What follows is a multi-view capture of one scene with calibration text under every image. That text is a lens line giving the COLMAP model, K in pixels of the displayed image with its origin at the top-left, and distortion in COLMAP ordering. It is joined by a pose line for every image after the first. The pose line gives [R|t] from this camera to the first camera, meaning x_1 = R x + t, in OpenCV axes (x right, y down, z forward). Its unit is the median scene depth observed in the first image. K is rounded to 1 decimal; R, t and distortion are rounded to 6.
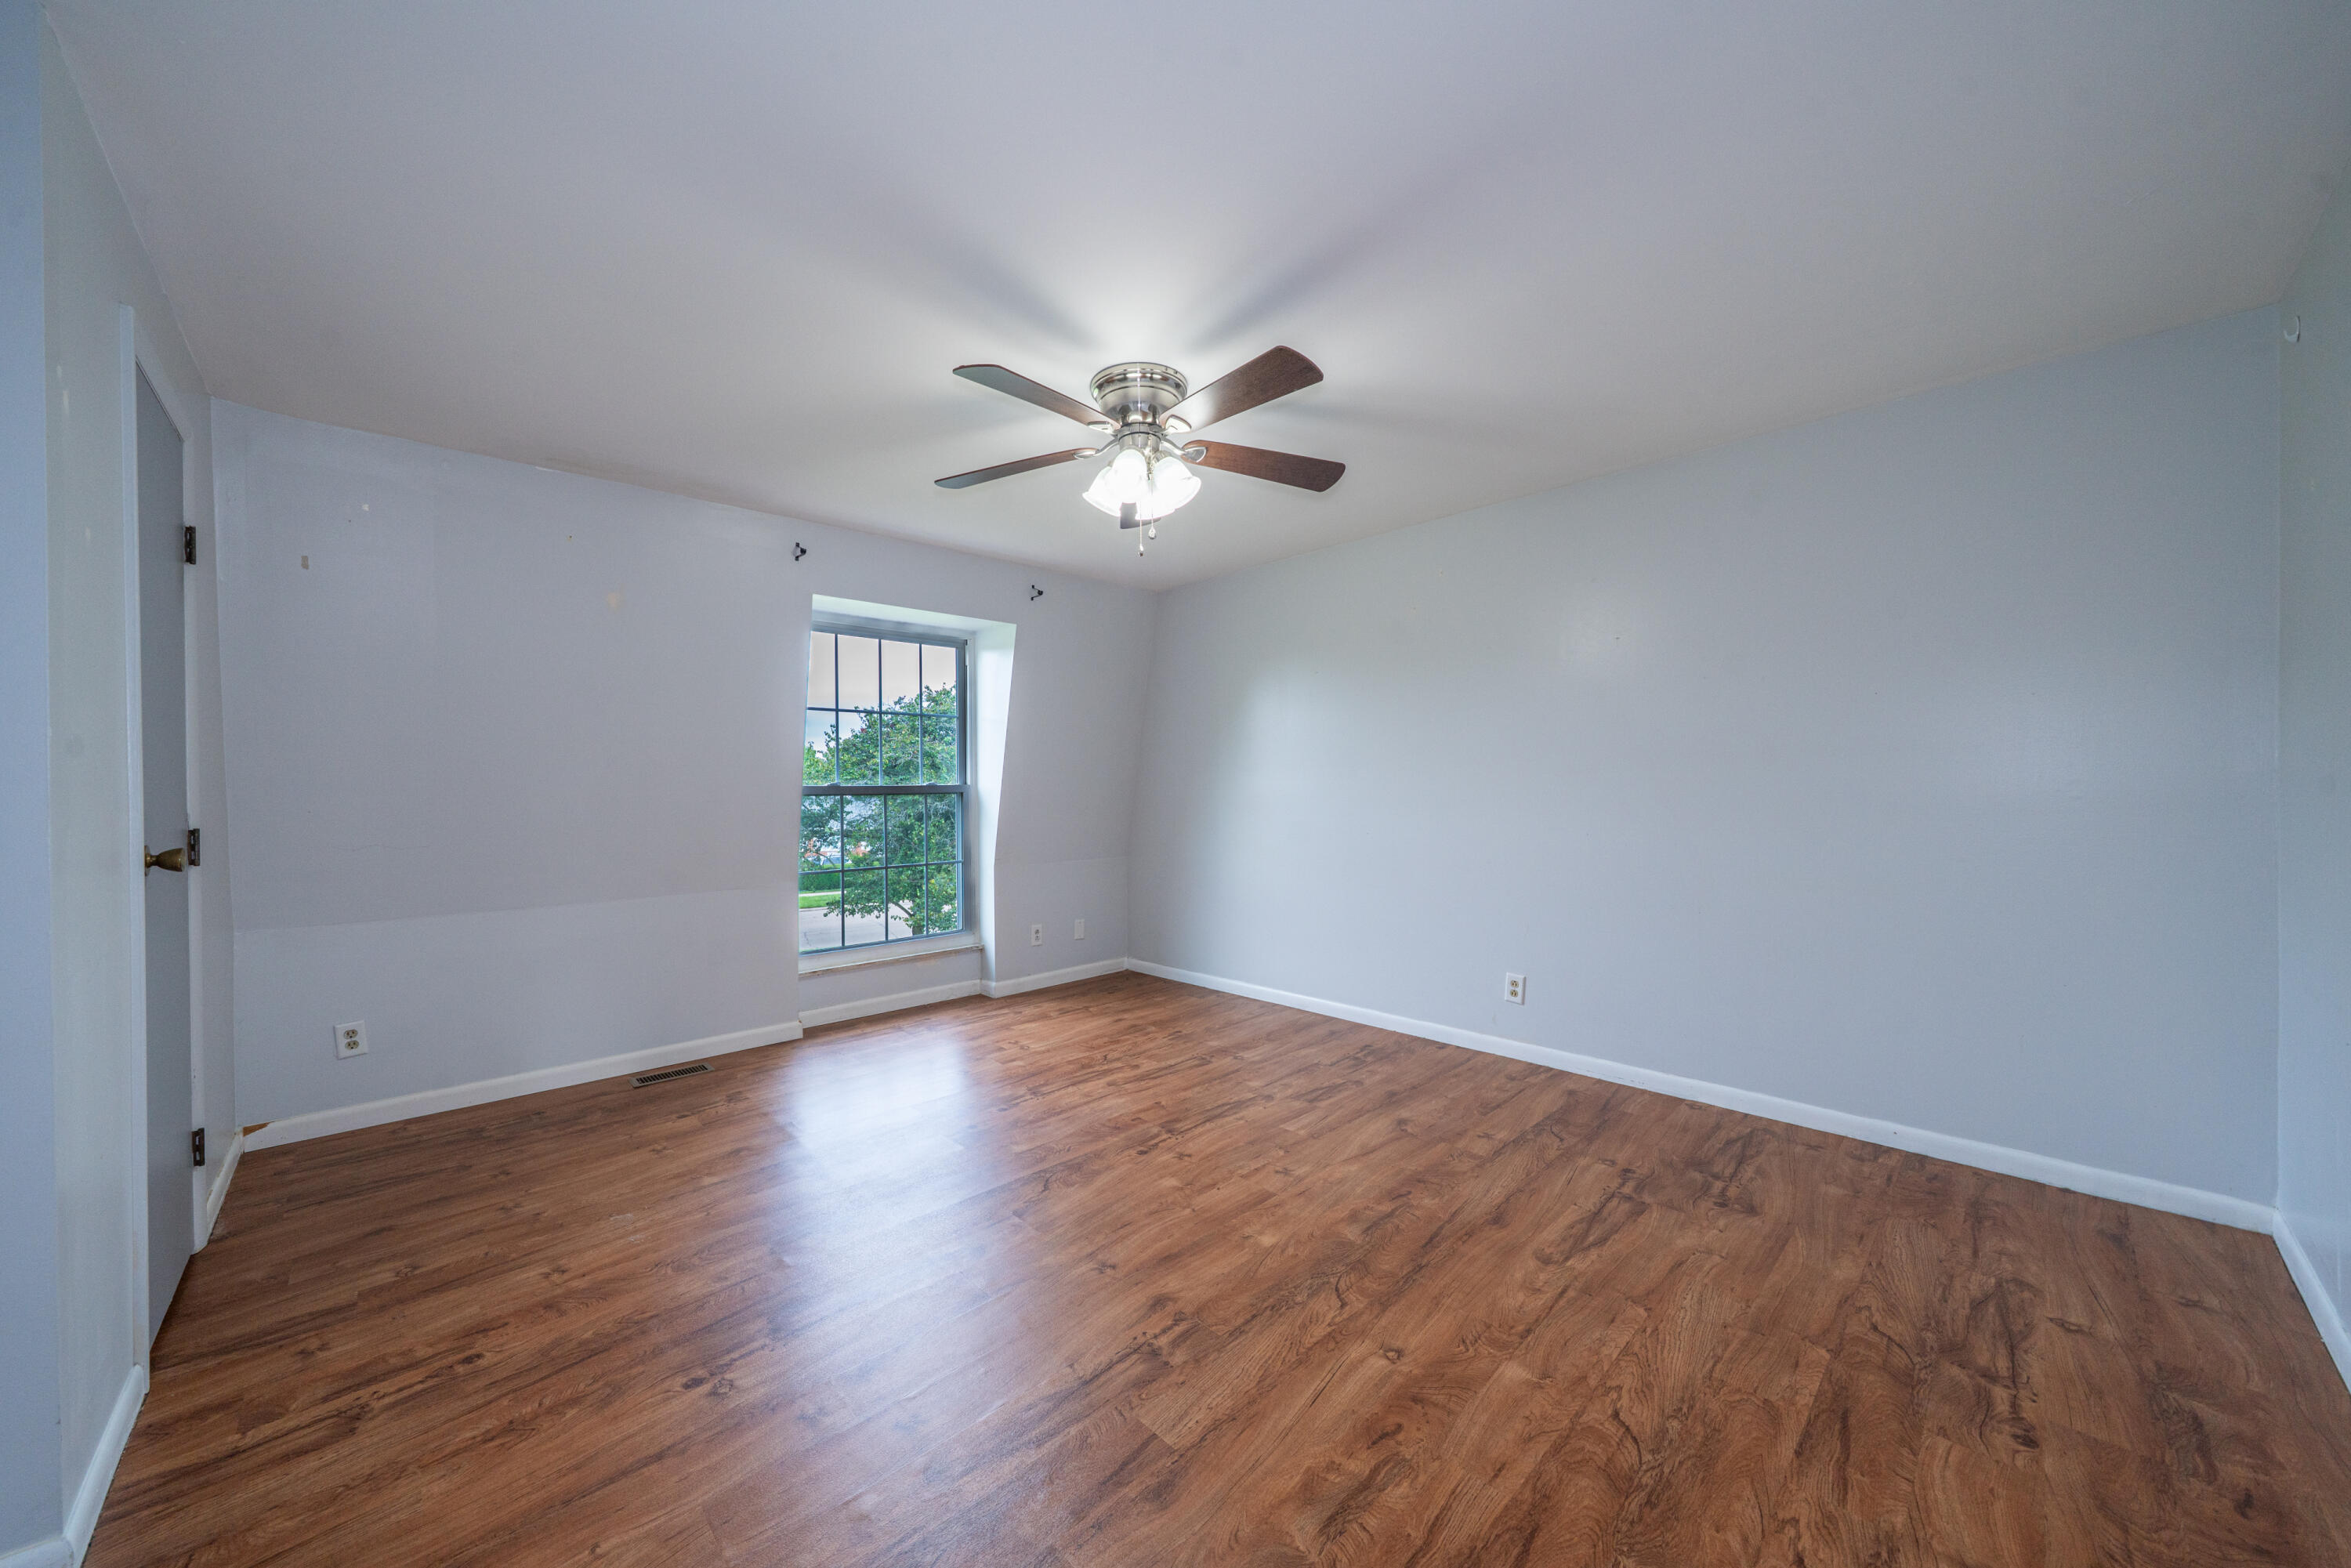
lens RADIAL K [[856.1, 0, 1175.5], [0, 856.1, 784.0], [0, 0, 1]] dist [-0.001283, -0.000333]
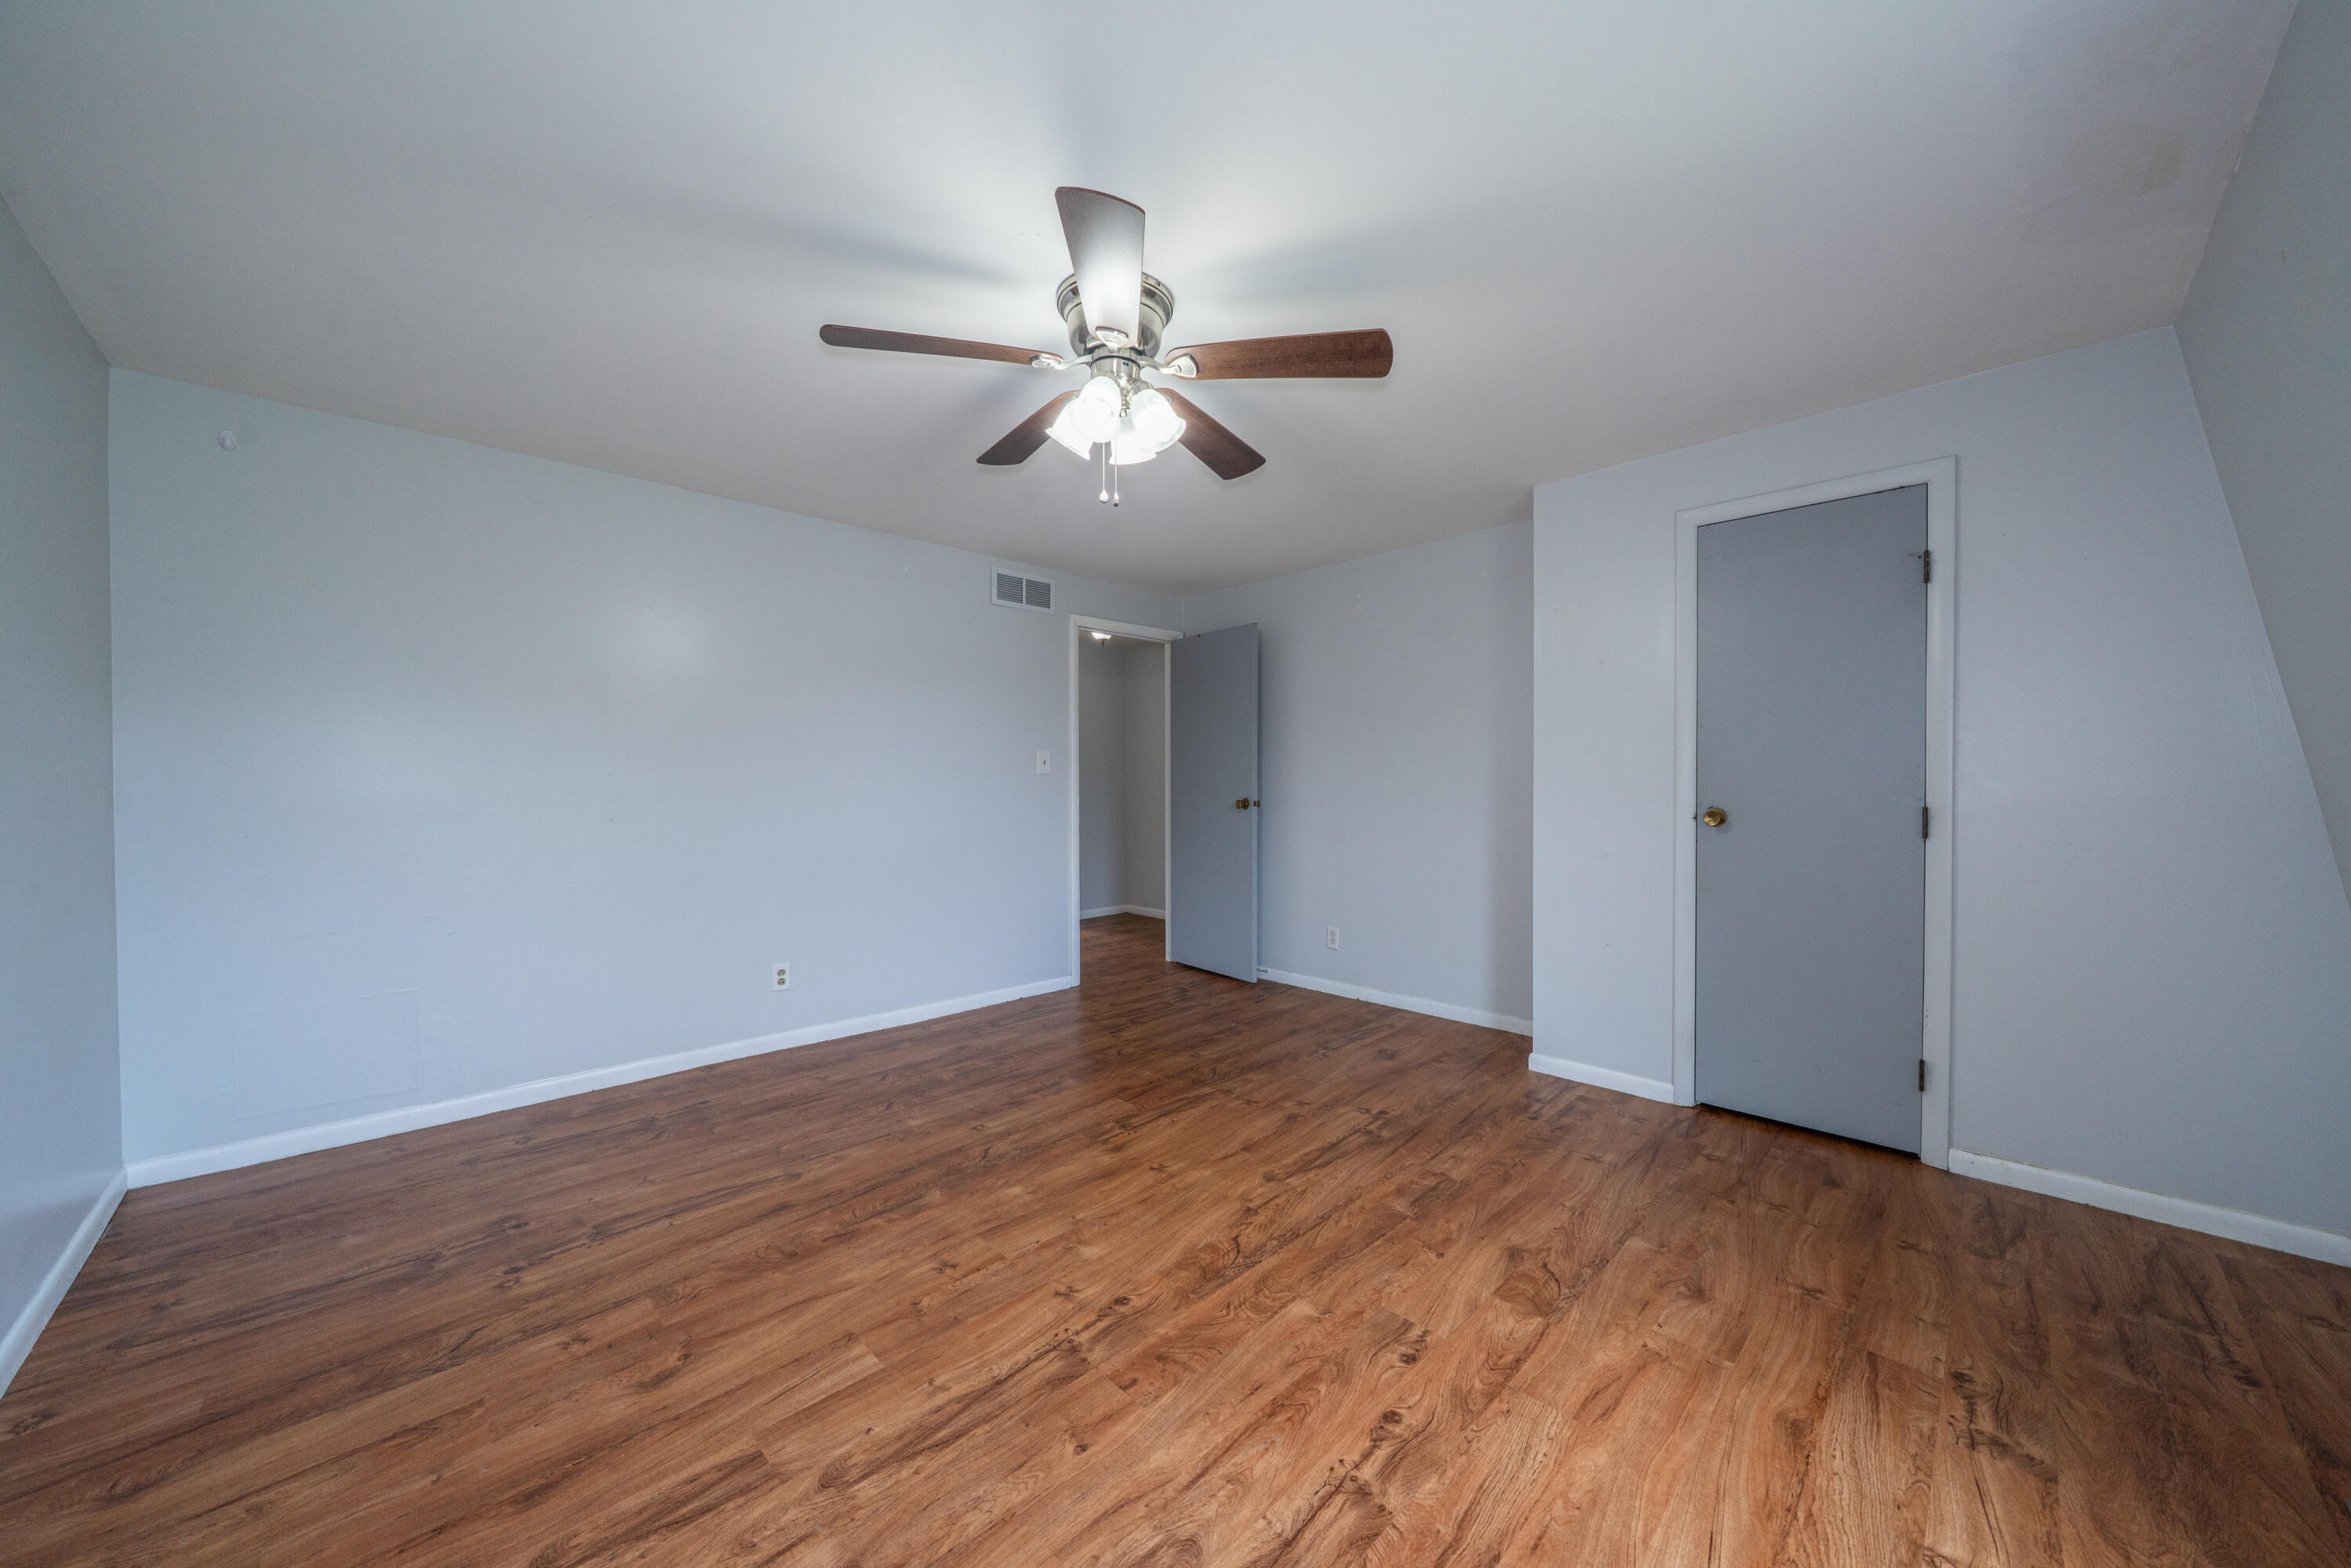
lens RADIAL K [[815.6, 0, 1164.1], [0, 815.6, 790.1], [0, 0, 1]] dist [-0.001359, -0.000094]
pose [[-0.999729, 0.011401, 0.020294, -0.098604], [0.011632, 0.999868, 0.011325, 0.003713], [-0.020162, 0.011558, -0.999730, 1.786090]]
